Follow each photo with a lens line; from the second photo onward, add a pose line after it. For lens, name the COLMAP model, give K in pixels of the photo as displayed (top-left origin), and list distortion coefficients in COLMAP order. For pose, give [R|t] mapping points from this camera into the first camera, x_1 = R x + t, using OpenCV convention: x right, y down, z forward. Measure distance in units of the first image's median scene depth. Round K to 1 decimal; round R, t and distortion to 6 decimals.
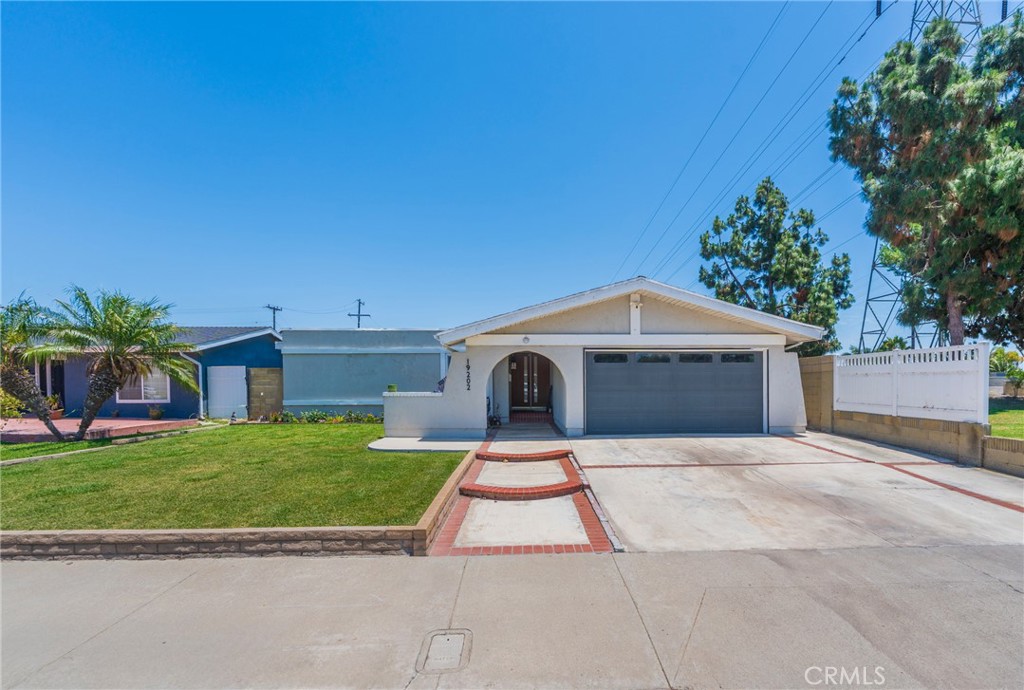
lens RADIAL K [[474.9, 0, 510.0], [0, 474.9, 381.4], [0, 0, 1]] dist [-0.000763, -0.000768]
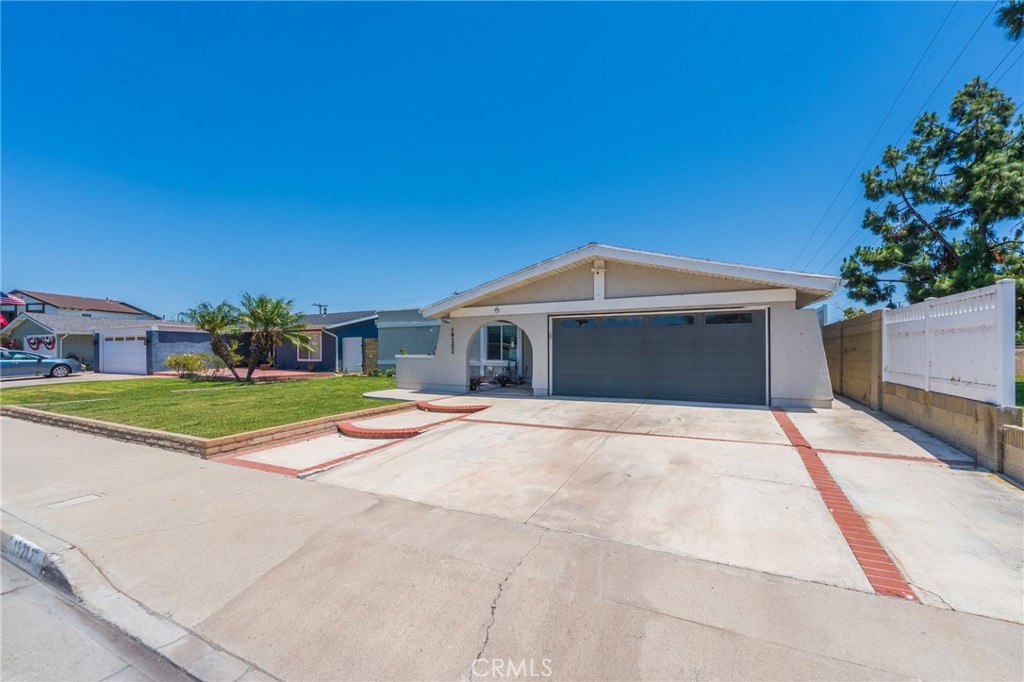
lens RADIAL K [[415.0, 0, 512.4], [0, 415.0, 341.9], [0, 0, 1]] dist [-0.001697, 0.000044]
pose [[0.867152, -0.011160, -0.497918, 0.516440], [0.003120, 0.999851, -0.016977, 0.006171], [0.498033, 0.013168, 0.867058, 0.126798]]
